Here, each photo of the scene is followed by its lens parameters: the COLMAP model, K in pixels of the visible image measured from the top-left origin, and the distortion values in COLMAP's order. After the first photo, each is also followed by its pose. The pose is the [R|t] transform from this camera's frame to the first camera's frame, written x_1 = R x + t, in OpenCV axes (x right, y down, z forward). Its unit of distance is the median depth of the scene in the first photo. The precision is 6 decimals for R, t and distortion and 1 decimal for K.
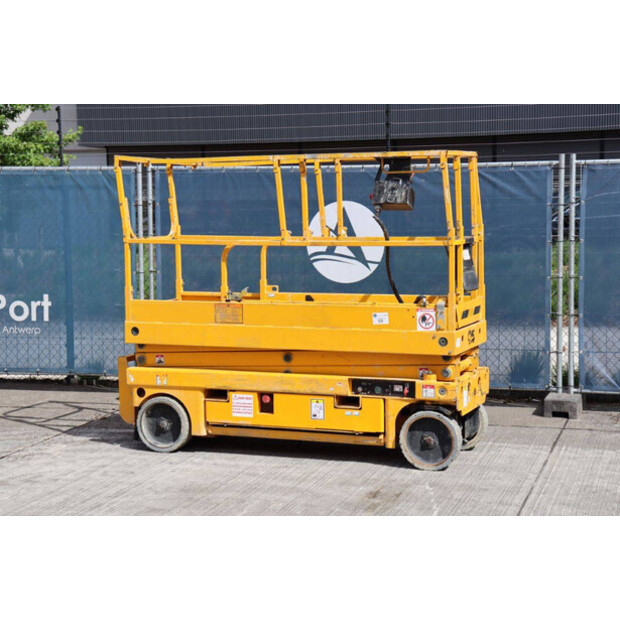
lens RADIAL K [[1320.8, 0, 313.4], [0, 1320.8, 304.3], [0, 0, 1]] dist [0.335239, 0.181291]
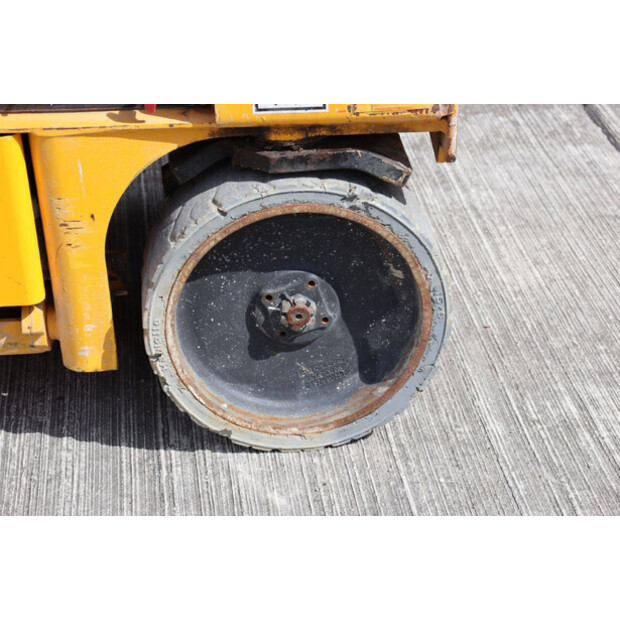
lens RADIAL K [[1460.4, 0, 320.0], [0, 1460.4, 308.2], [0, 0, 1]] dist [0.424909, 0.523227]
pose [[0.914406, -0.214923, 0.343031, 0.015663], [0.054370, 0.904941, 0.422050, 0.010415], [-0.401131, -0.367274, 0.839168, 0.774893]]
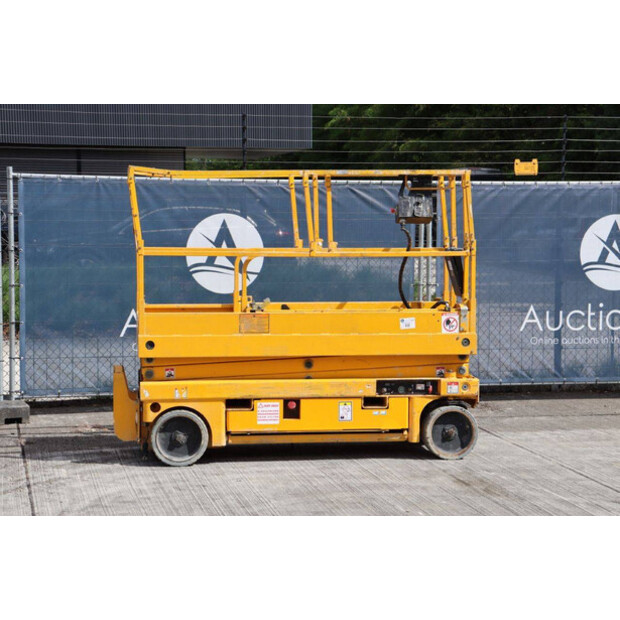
lens RADIAL K [[1337.3, 0, 319.3], [0, 1337.3, 307.9], [0, 0, 1]] dist [0.339687, -0.011359]
pose [[0.870092, -0.024613, 0.492274, -0.525222], [0.028450, 0.999595, -0.000308, -0.003392], [-0.492067, 0.014273, 0.870440, 0.076975]]
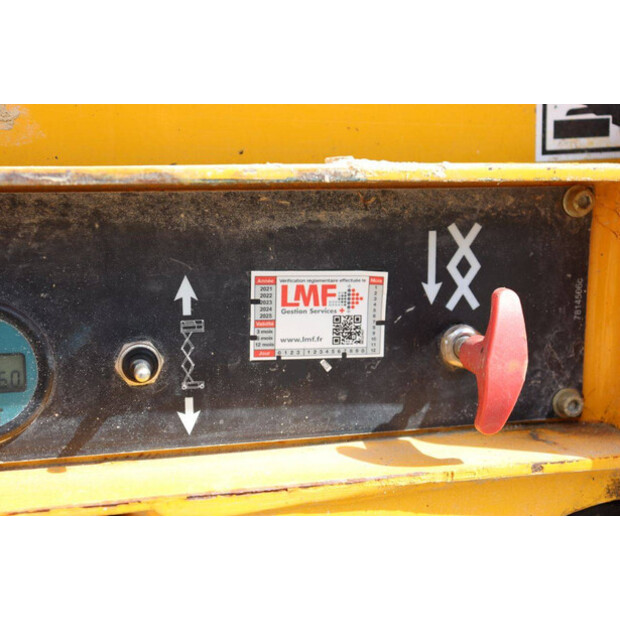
lens RADIAL K [[935.1, 0, 310.0], [0, 935.1, 310.0], [0, 0, 1]] dist [0.033637, 0.059974]
pose [[0.817604, -0.089653, 0.568758, 0.035951], [0.042108, 0.994468, 0.096228, 0.056144], [-0.574239, -0.054727, 0.816856, 0.920573]]
